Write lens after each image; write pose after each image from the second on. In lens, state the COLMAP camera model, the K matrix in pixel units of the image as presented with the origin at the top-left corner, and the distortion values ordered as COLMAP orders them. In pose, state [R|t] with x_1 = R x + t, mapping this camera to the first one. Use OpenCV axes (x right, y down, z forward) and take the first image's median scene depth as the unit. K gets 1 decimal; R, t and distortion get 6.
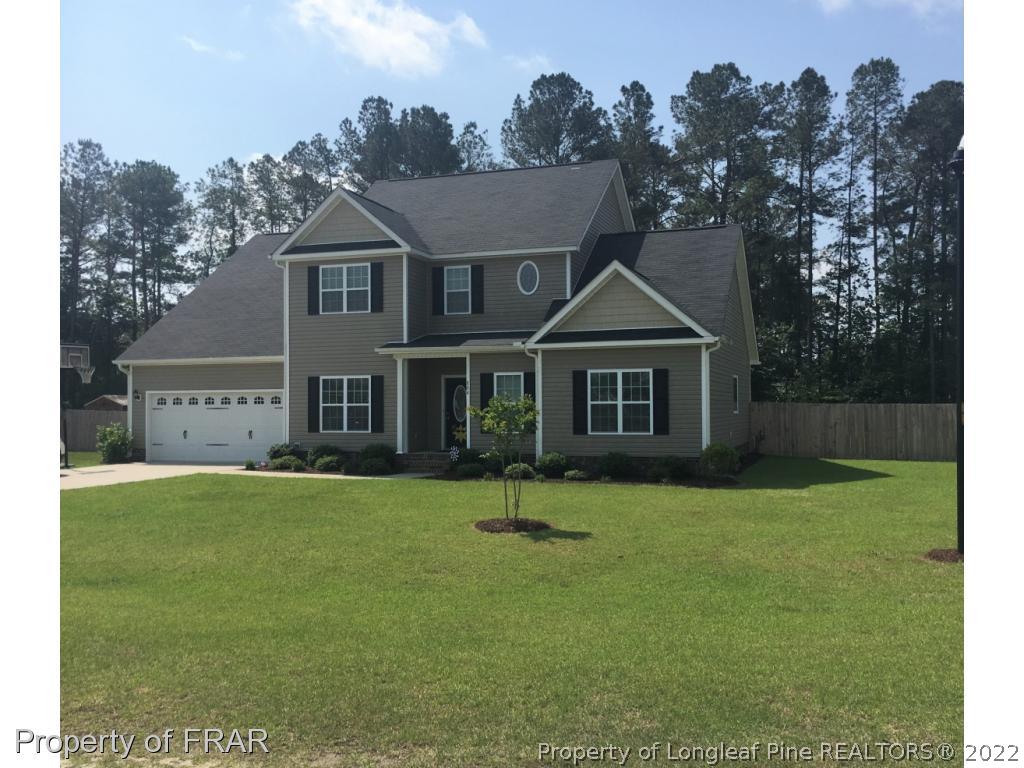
lens RADIAL K [[872.0, 0, 630.5], [0, 872.0, 384.3], [0, 0, 1]] dist [0.066613, -0.059371]
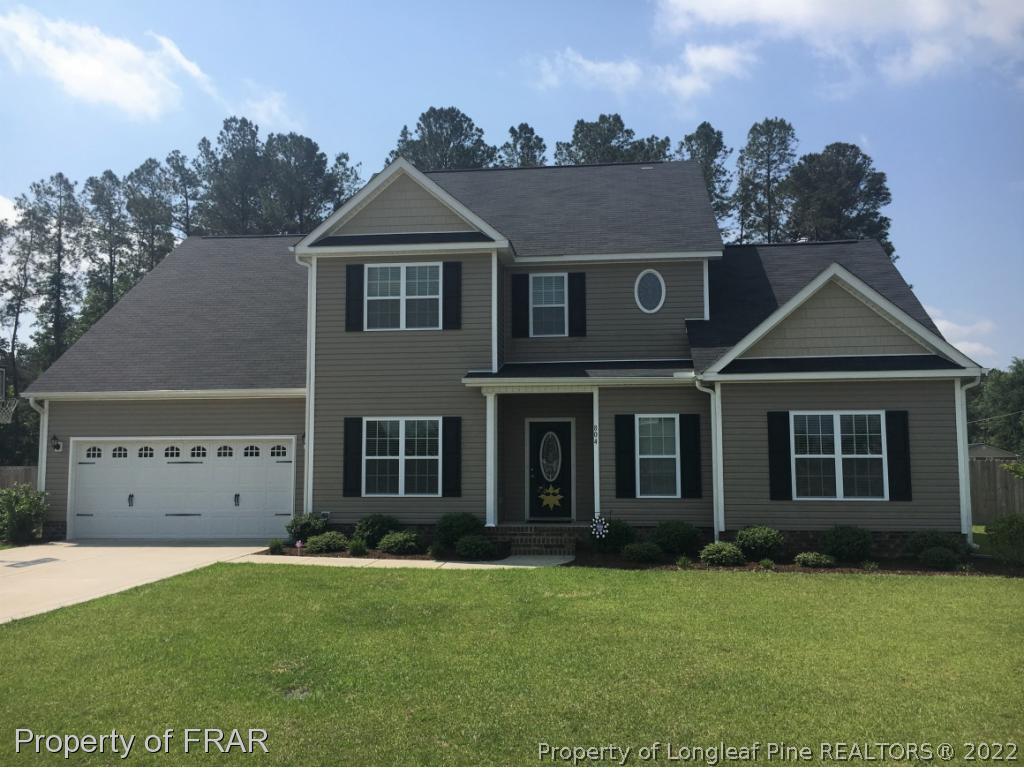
lens RADIAL K [[872.0, 0, 630.5], [0, 872.0, 384.3], [0, 0, 1]] dist [0.066613, -0.059371]
pose [[0.983175, 0.019436, 0.181628, -0.243549], [-0.008089, 0.997980, -0.063005, 0.006450], [-0.182485, 0.060476, 0.981347, 0.235870]]
